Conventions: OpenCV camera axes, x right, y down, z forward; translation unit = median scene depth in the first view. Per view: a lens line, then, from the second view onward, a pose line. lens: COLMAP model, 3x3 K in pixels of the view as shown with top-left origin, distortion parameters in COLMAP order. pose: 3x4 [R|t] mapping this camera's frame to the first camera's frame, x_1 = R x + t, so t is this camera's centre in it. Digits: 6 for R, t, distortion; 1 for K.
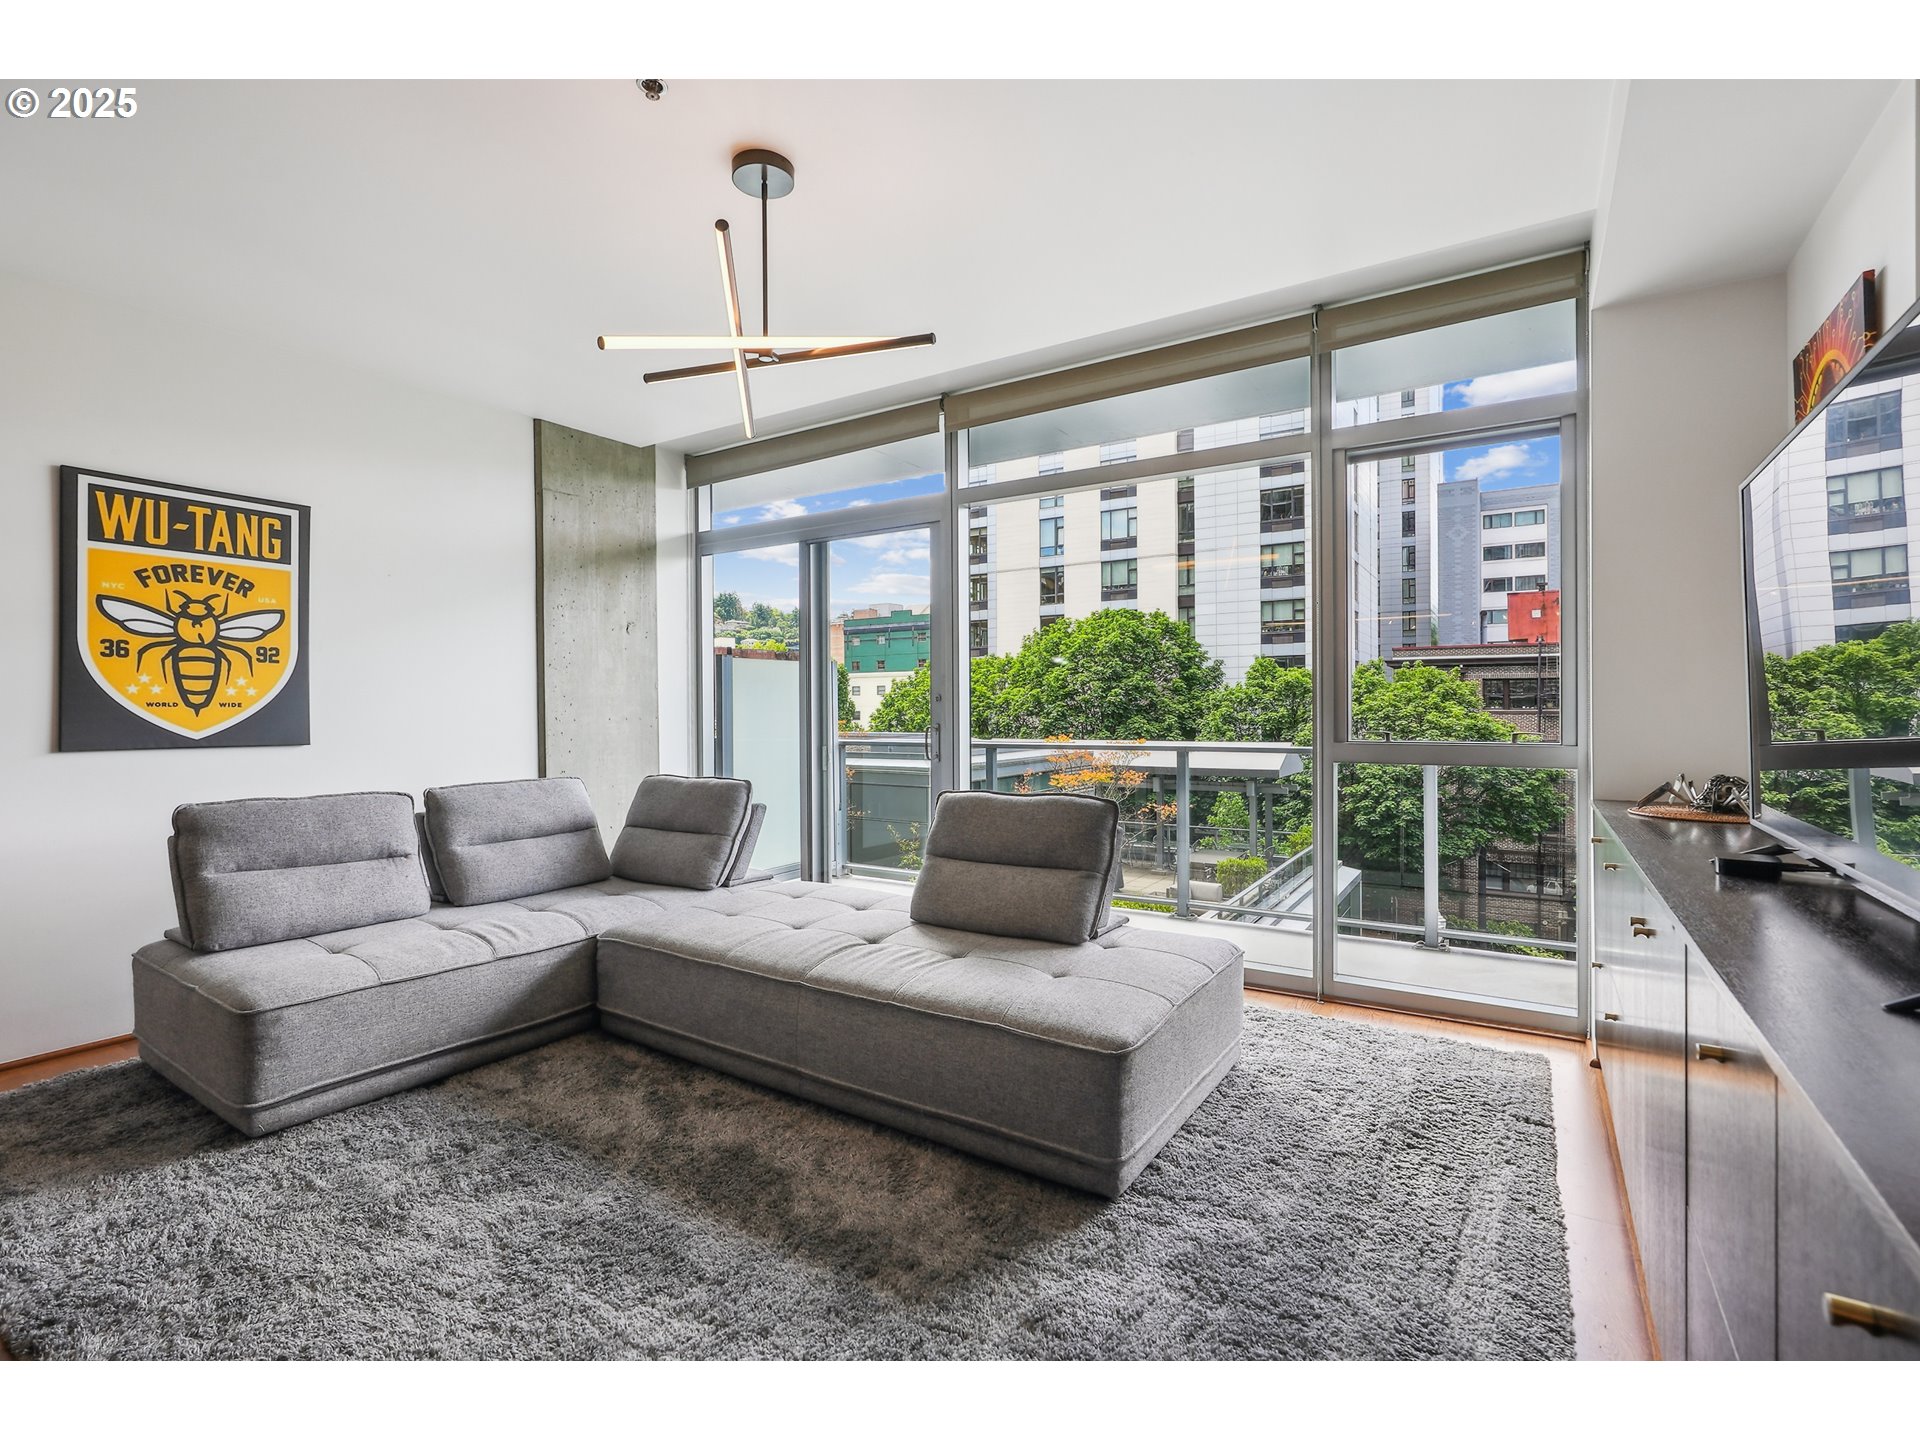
lens RADIAL K [[883.0, 0, 958.3], [0, 883.0, 715.9], [0, 0, 1]] dist [-0.000299, 0.001068]
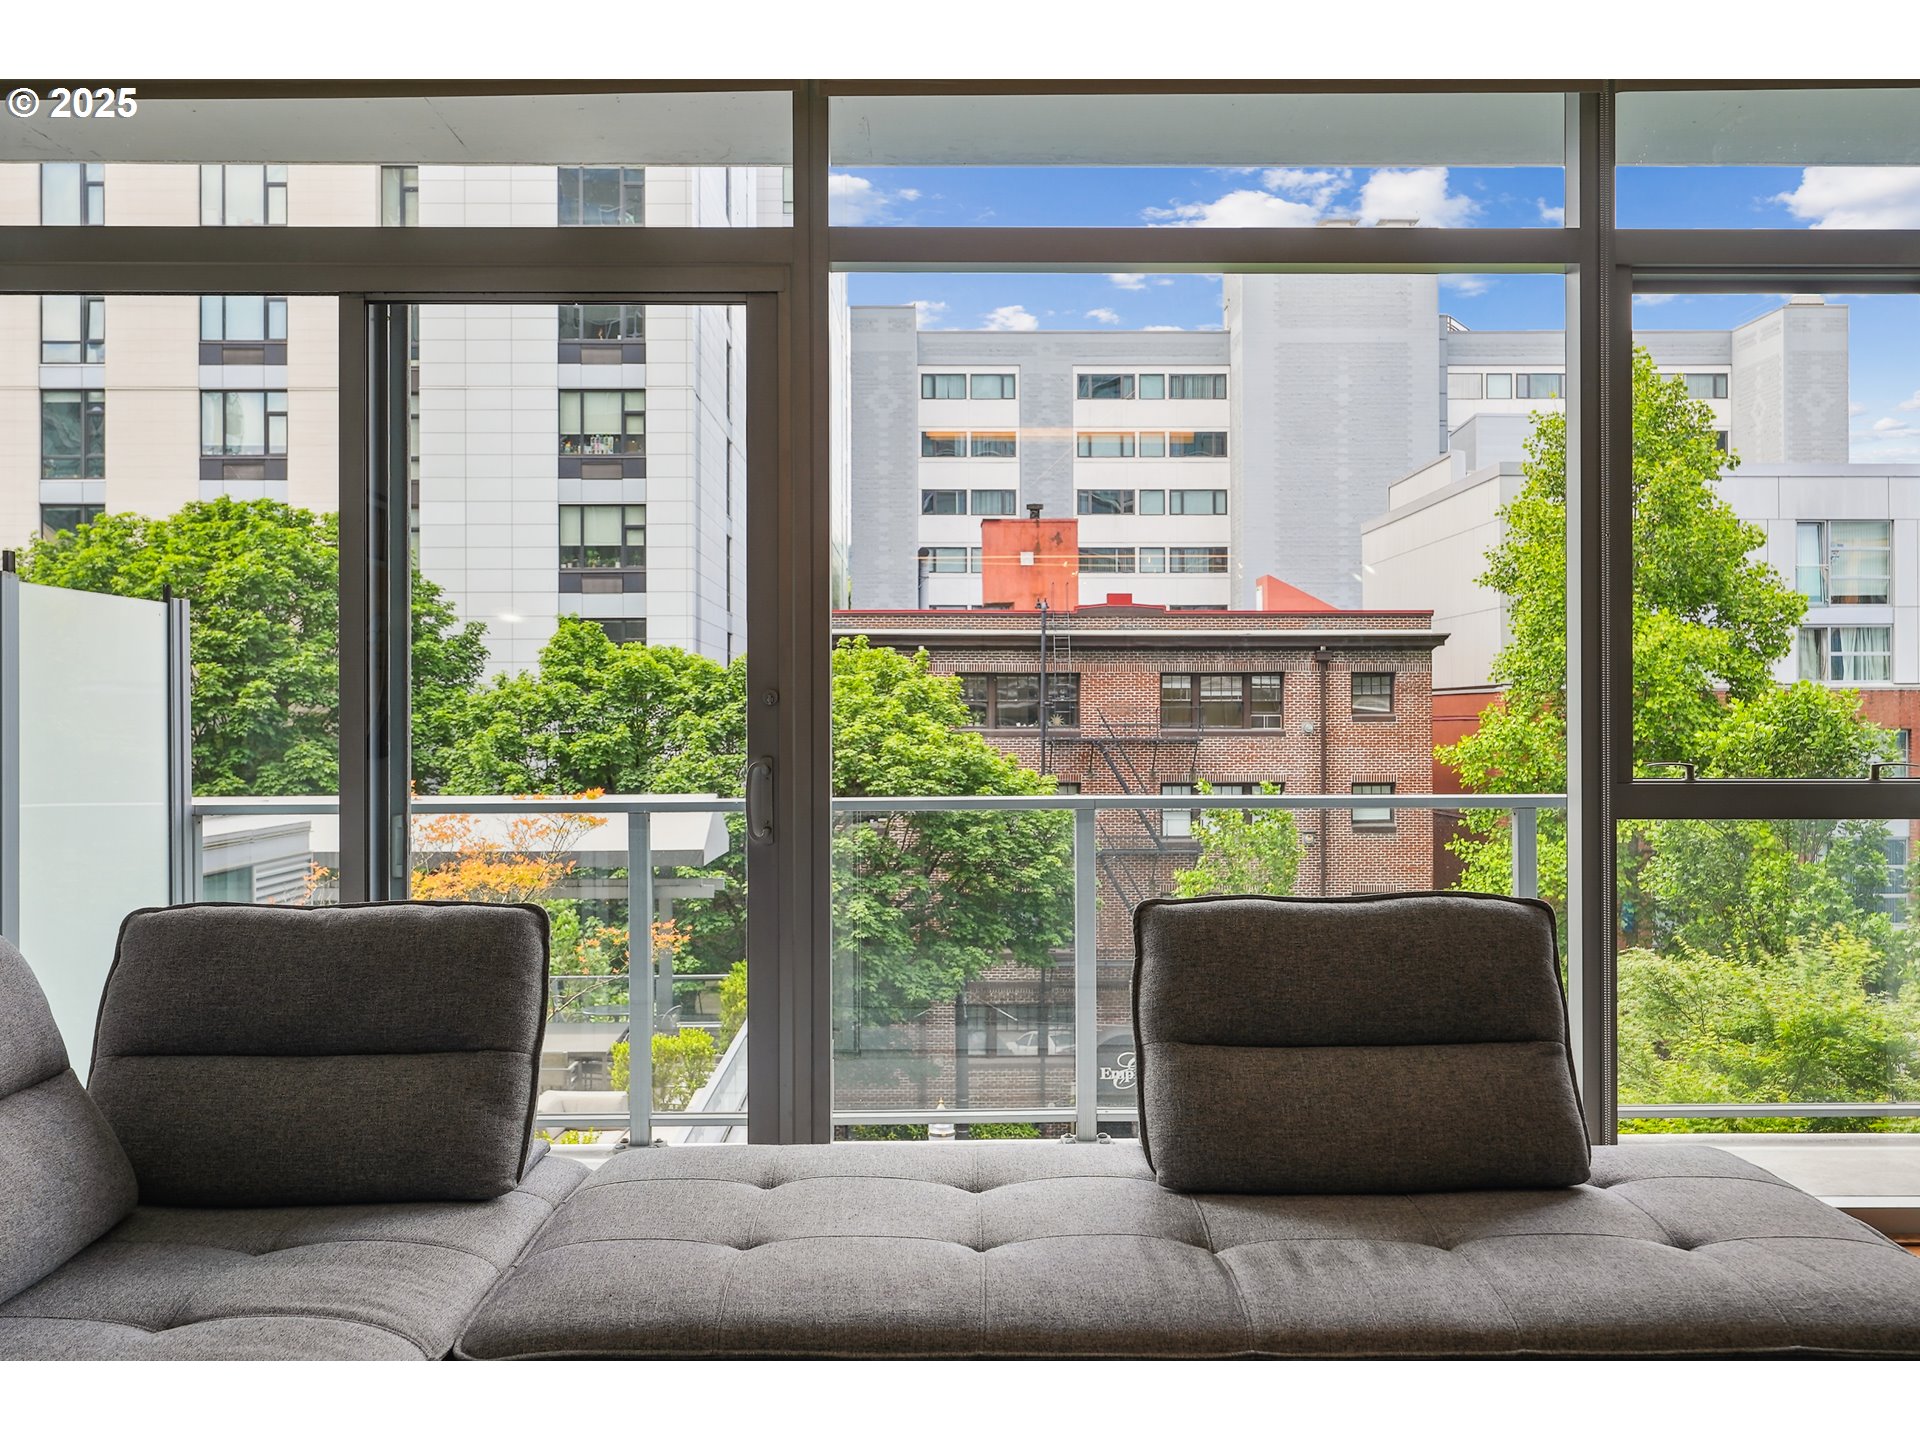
lens RADIAL K [[1894.3, 0, 955.2], [0, 1894.3, 716.1], [0, 0, 1]] dist [0.005775, 0.000000]
pose [[0.836054, 0.004818, 0.548626, -0.045588], [0.002653, 0.999914, -0.012823, 0.000083], [-0.548641, 0.012176, 0.835970, 0.016768]]
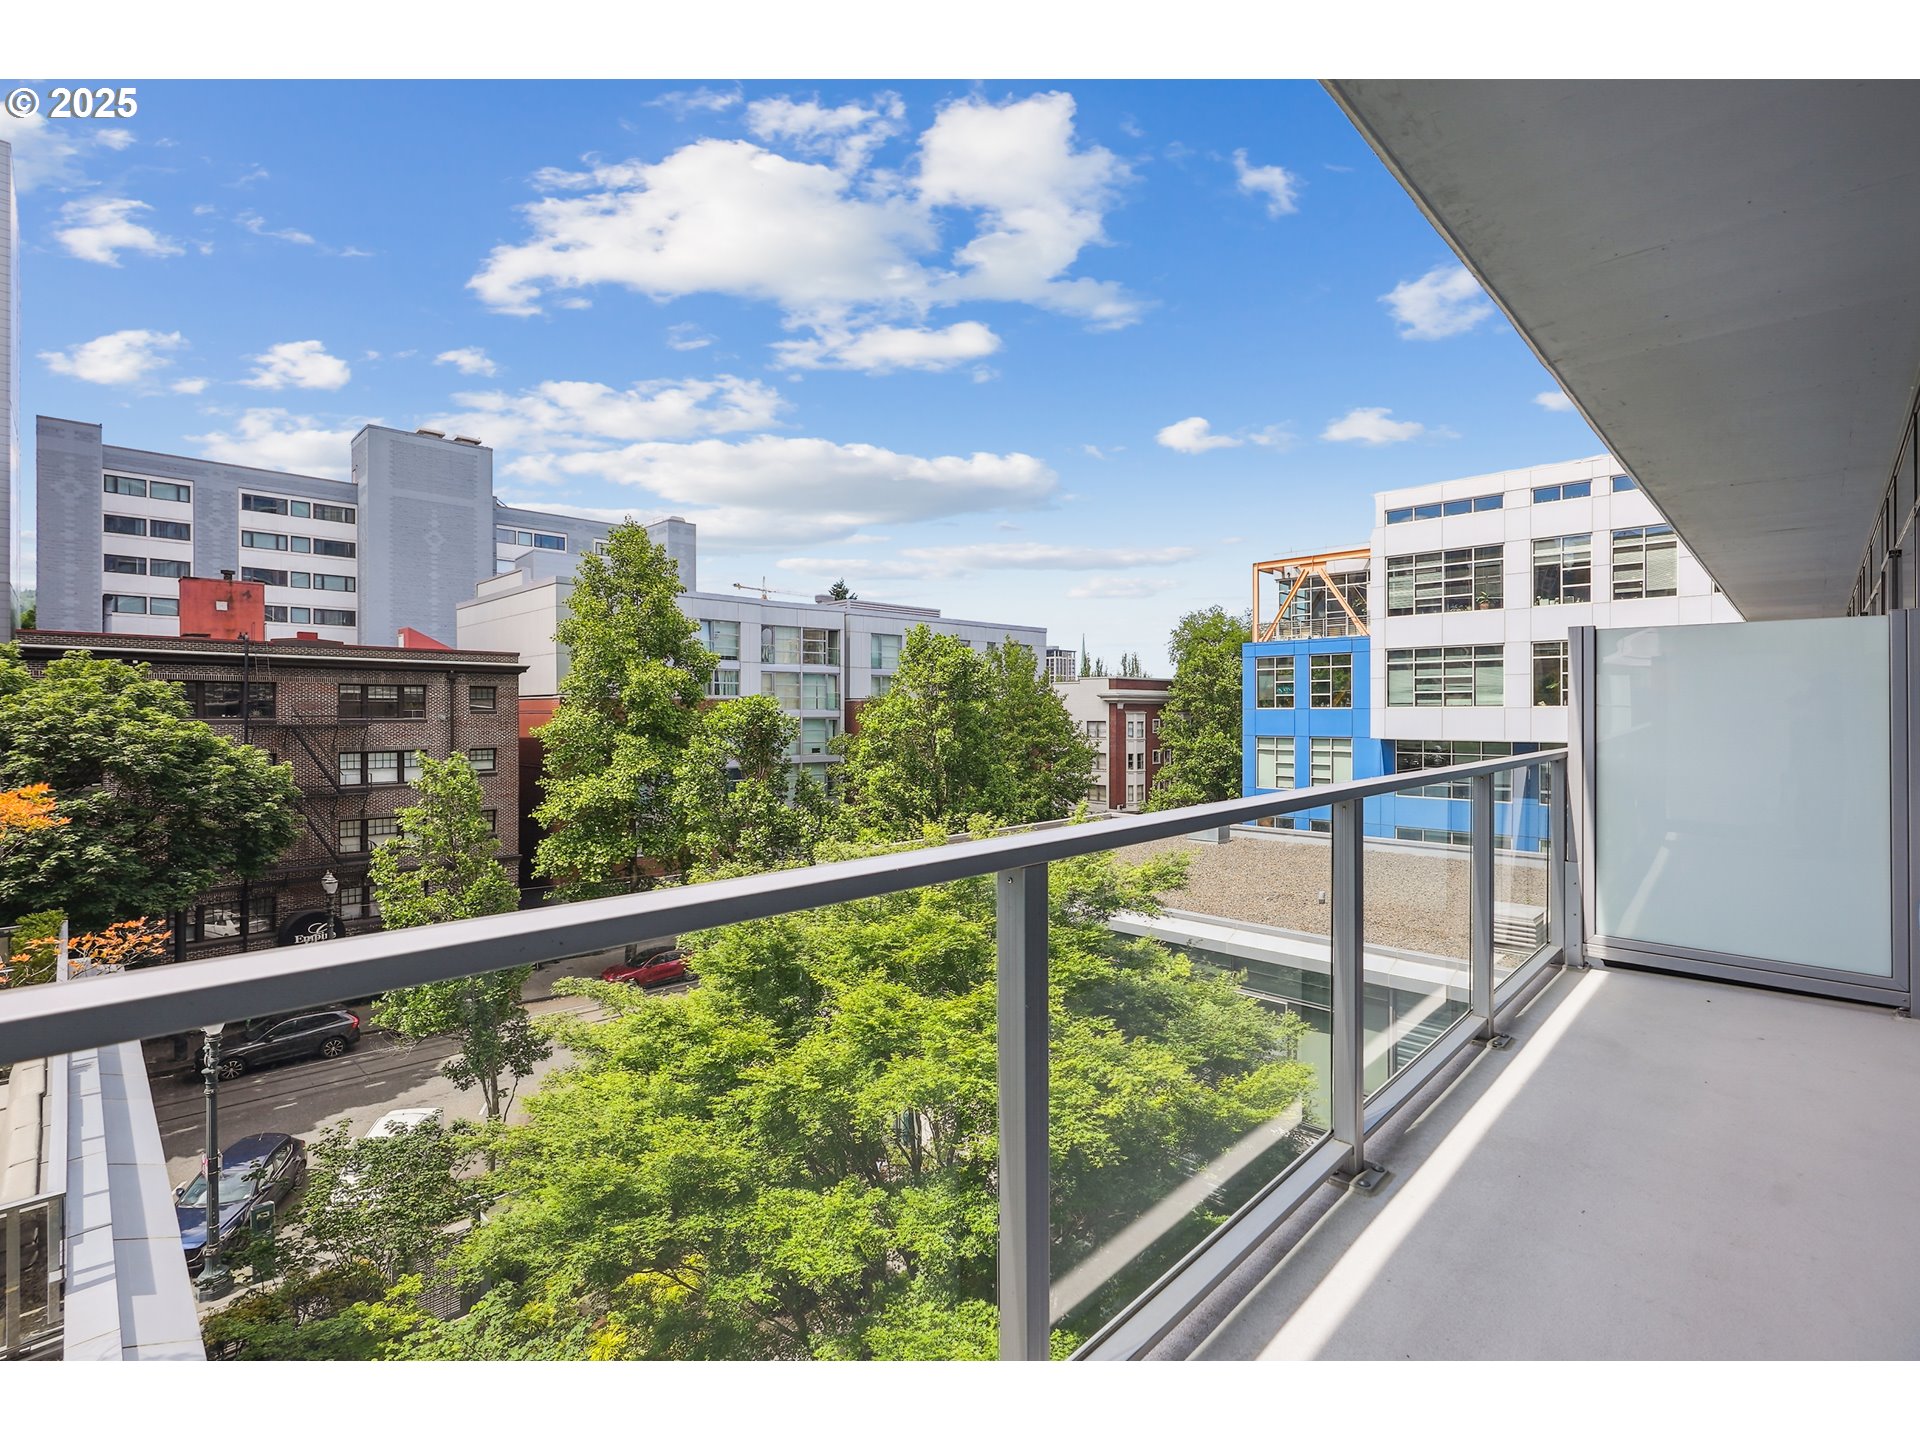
lens RADIAL K [[883.0, 0, 957.7], [0, 883.0, 714.7], [0, 0, 1]] dist [-0.000299, 0.001068]
pose [[0.212962, 0.004598, 0.977050, -0.026050], [0.007180, 0.999955, -0.006271, -0.000272], [-0.977034, 0.008351, 0.212919, 0.125747]]
